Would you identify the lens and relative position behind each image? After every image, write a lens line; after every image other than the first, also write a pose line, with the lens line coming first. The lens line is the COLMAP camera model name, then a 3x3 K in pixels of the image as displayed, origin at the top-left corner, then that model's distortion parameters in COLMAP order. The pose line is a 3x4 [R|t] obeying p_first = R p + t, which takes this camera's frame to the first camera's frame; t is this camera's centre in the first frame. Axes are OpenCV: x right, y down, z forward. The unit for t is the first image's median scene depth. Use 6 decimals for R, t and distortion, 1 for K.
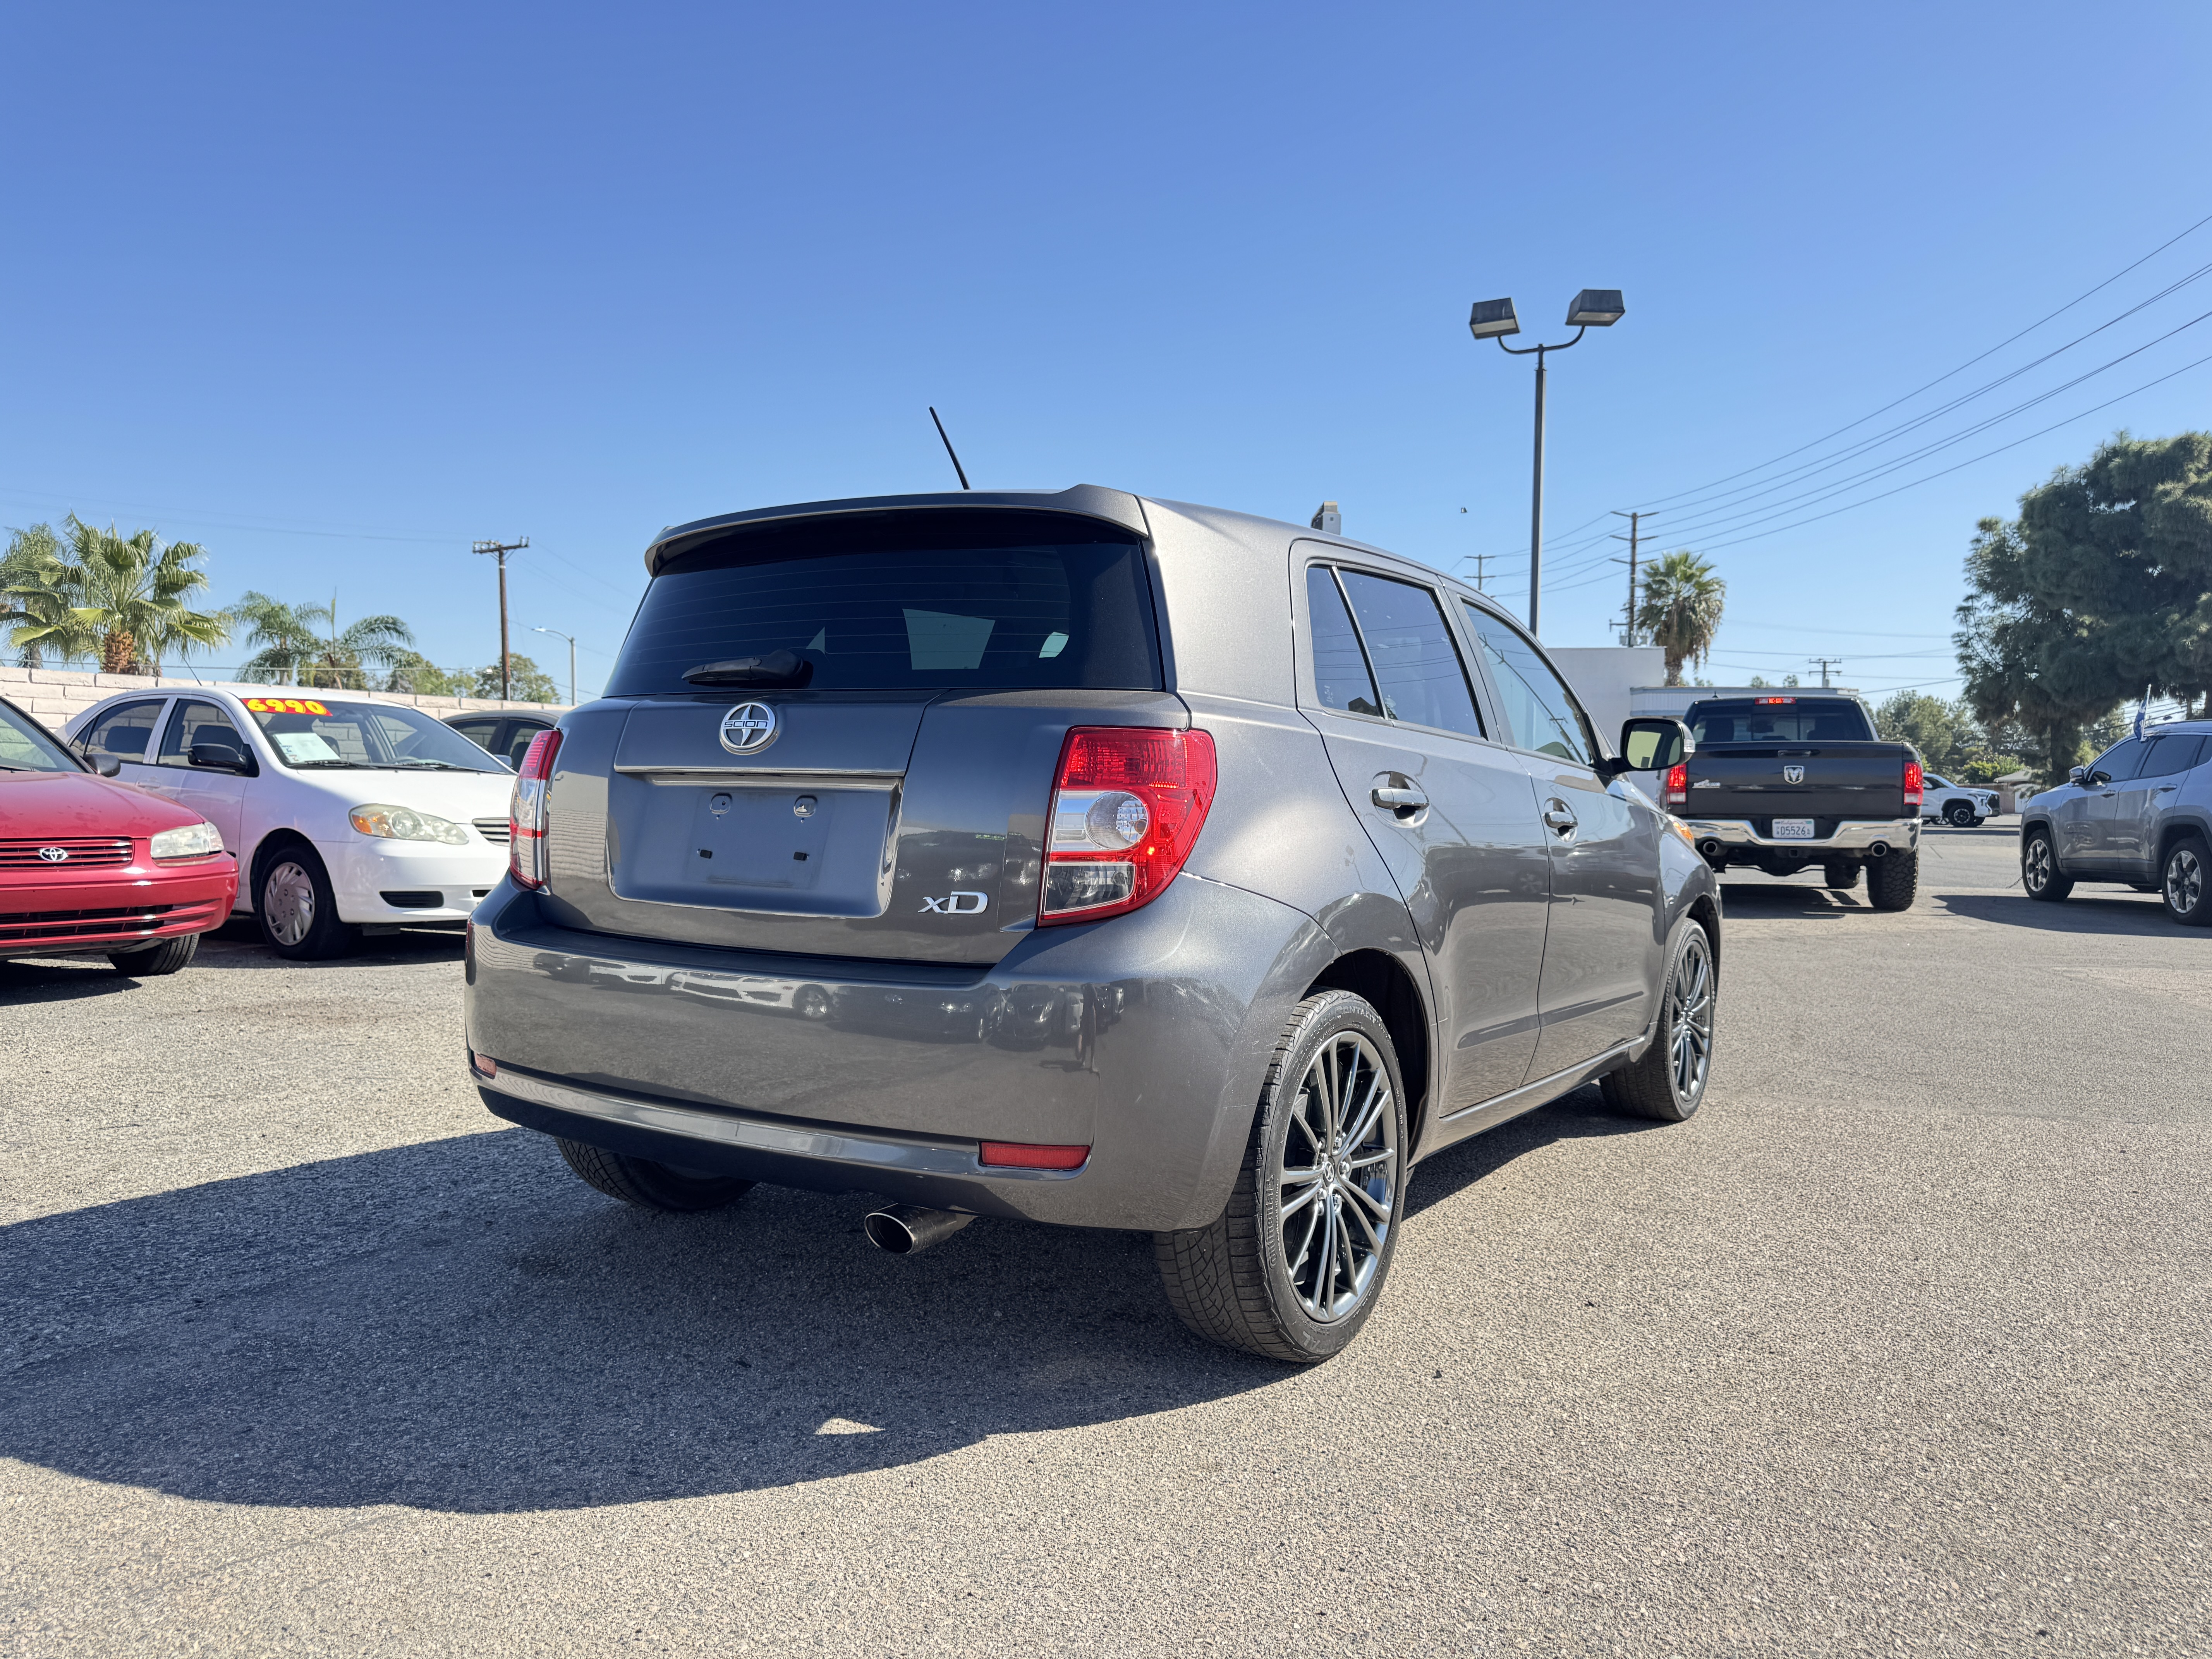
lens RADIAL K [[1560.9, 0, 1101.3], [0, 1560.9, 832.9], [0, 0, 1]] dist [0.031142, -0.039194]
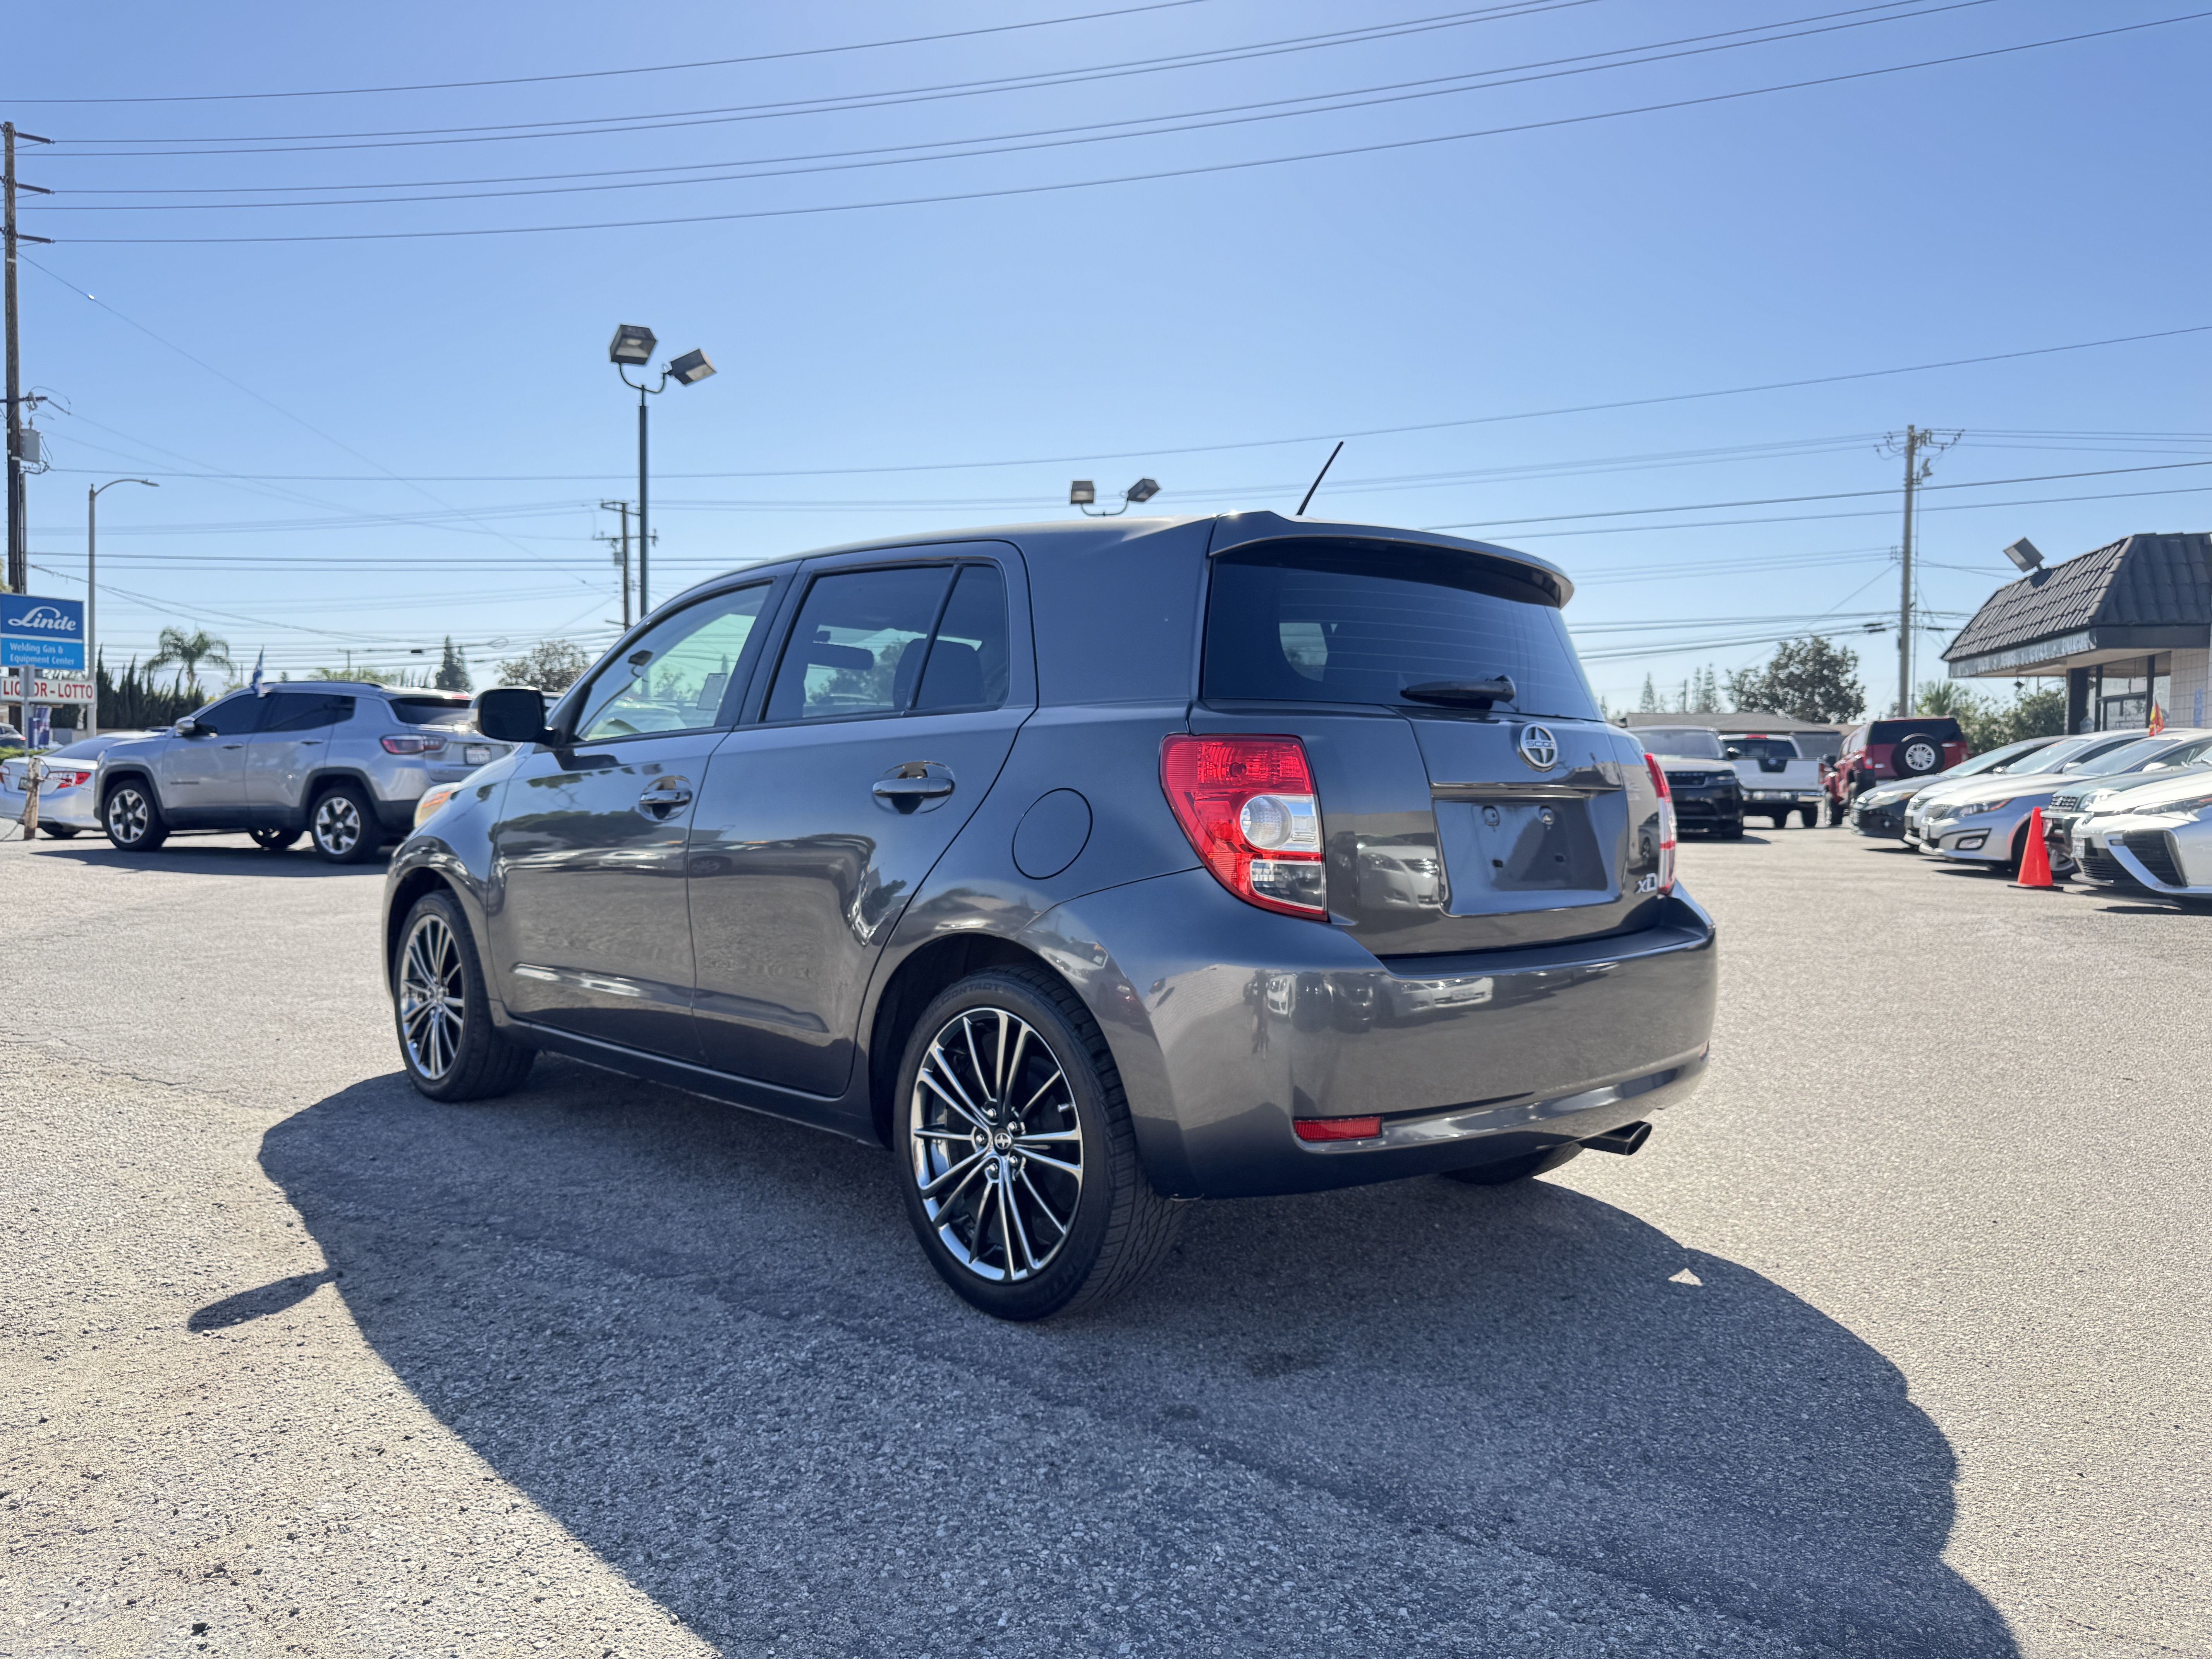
lens RADIAL K [[1569.2, 0, 1106.0], [0, 1569.2, 829.5], [0, 0, 1]] dist [0.026182, -0.039510]
pose [[0.226790, -0.047234, 0.972798, -0.509301], [0.010240, 0.998884, 0.046114, -0.023314], [-0.973890, -0.000497, 0.227021, 0.382319]]
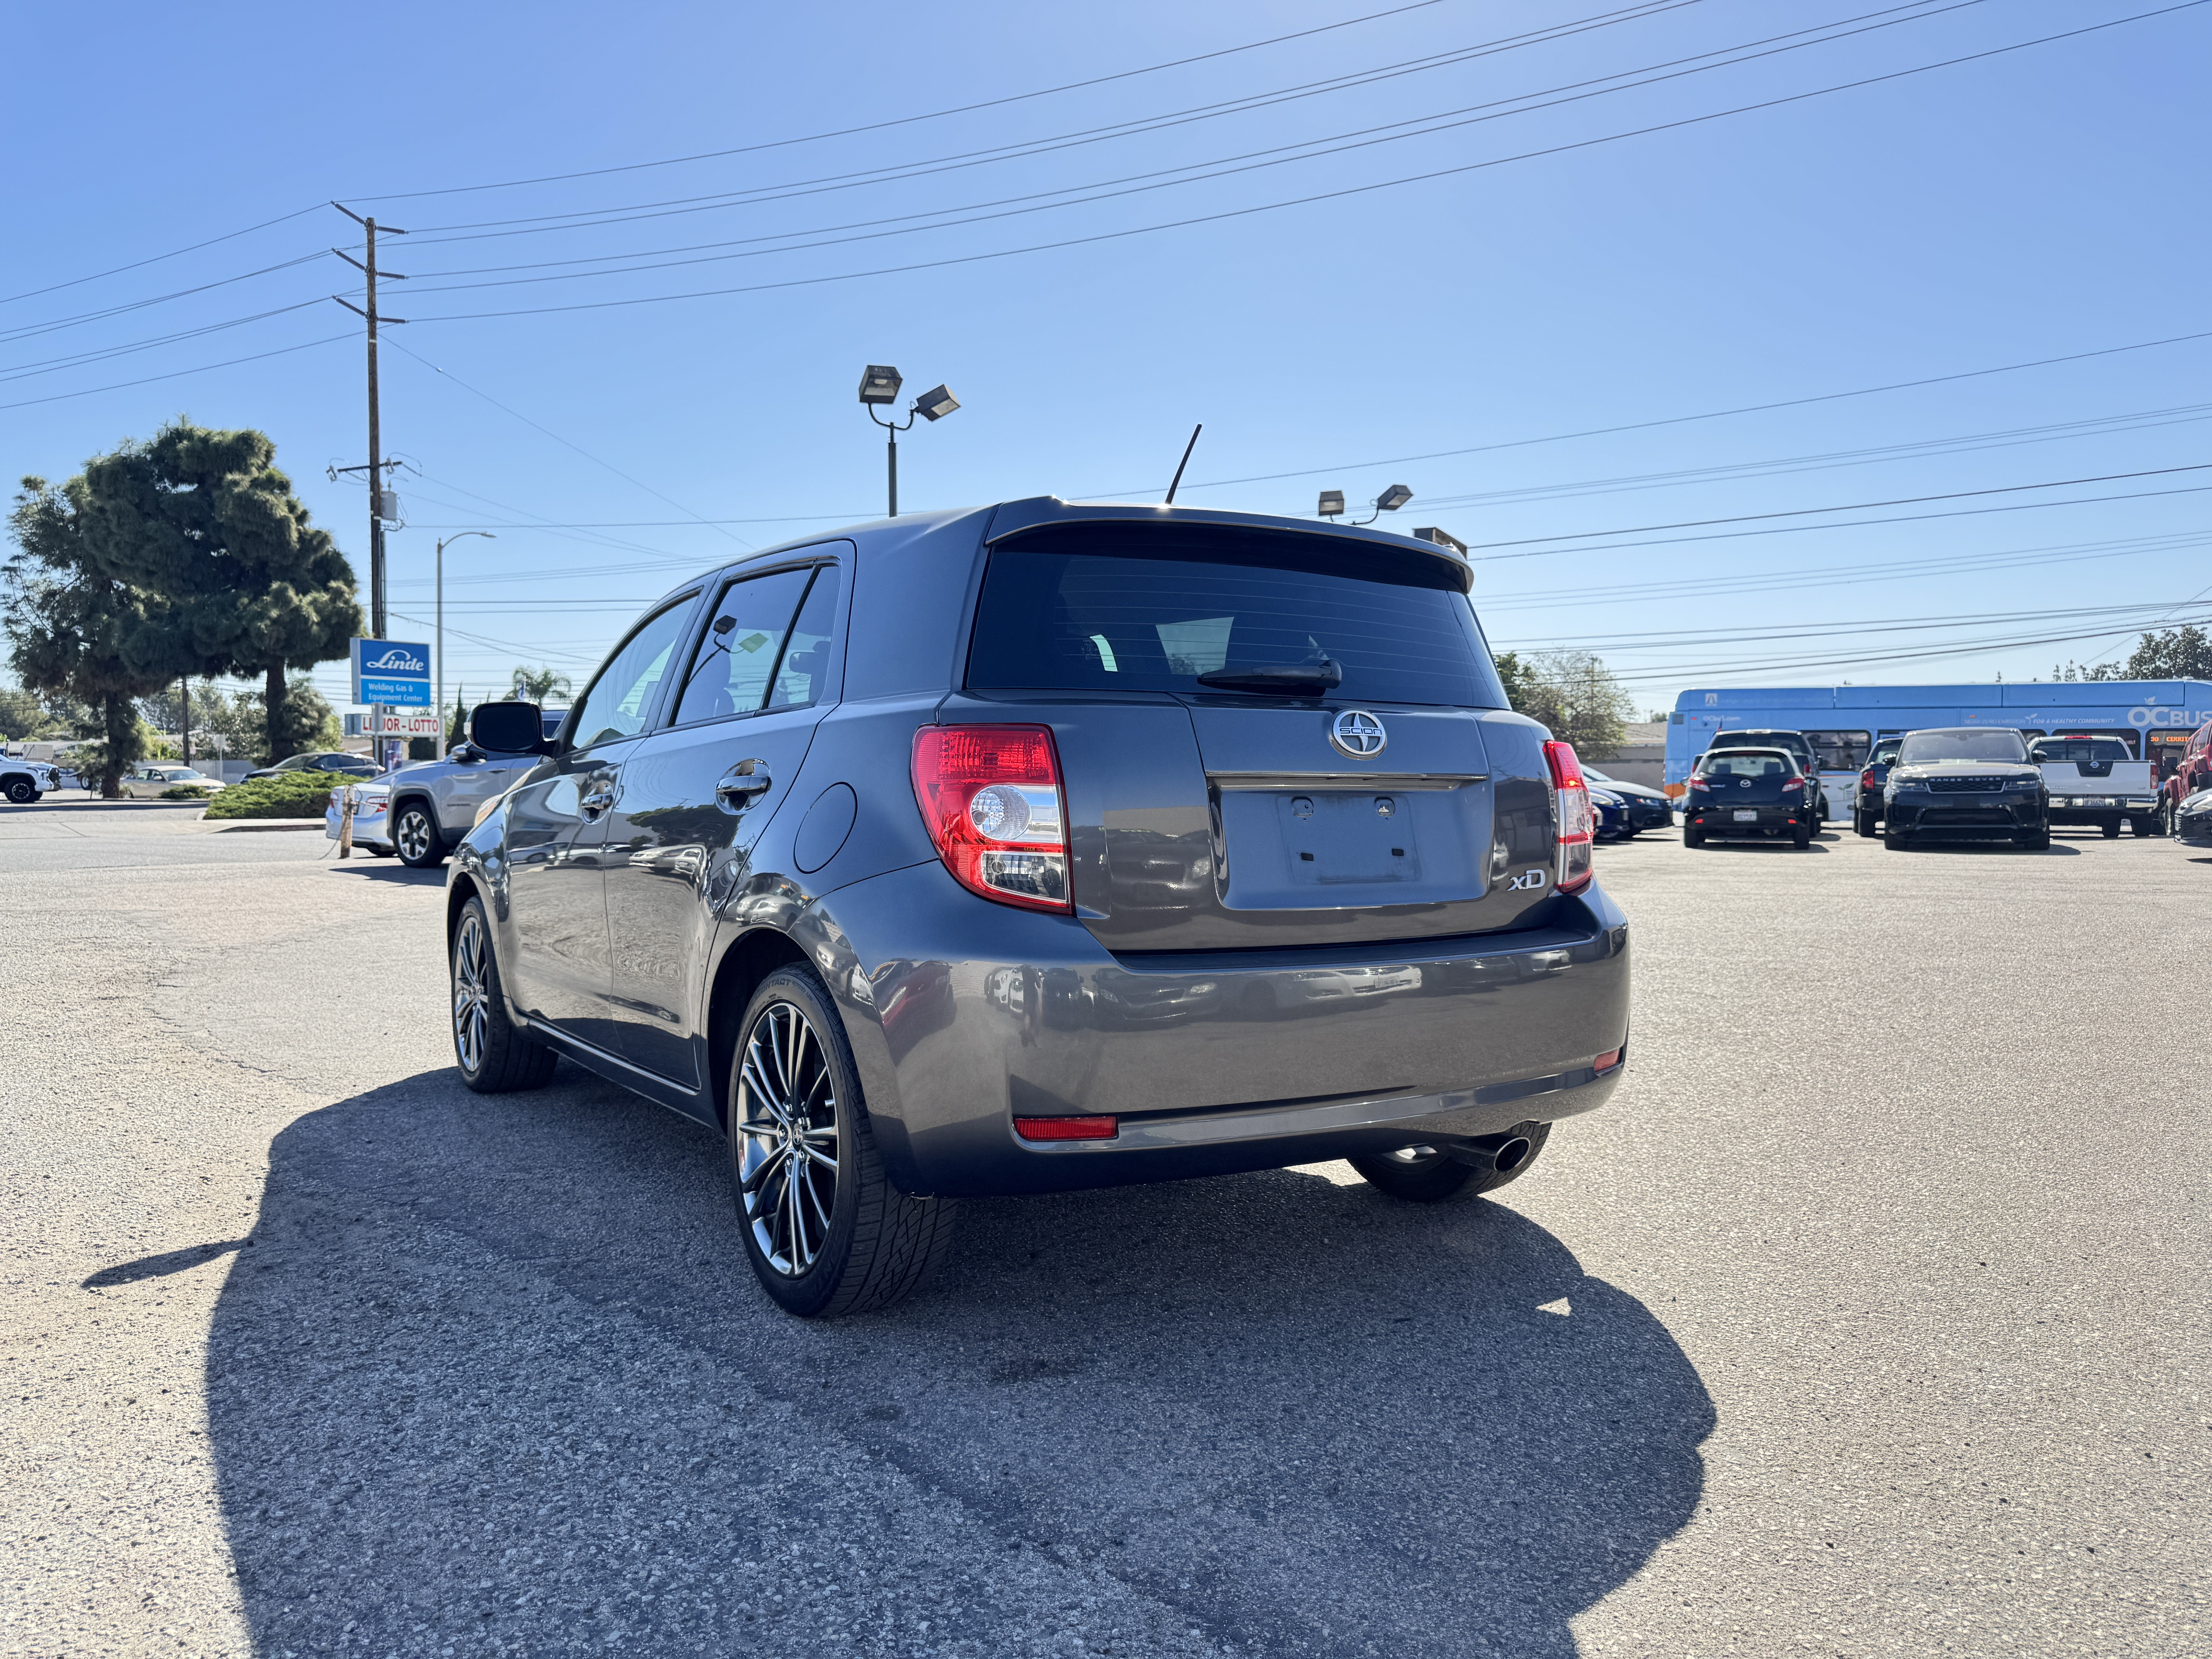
lens RADIAL K [[1563.9, 0, 1106.7], [0, 1563.9, 814.6], [0, 0, 1]] dist [0.041641, -0.059530]
pose [[0.401615, -0.030360, 0.915305, -0.464430], [0.024546, 0.999448, 0.022381, -0.015061], [-0.915479, 0.013478, 0.402139, 0.266497]]
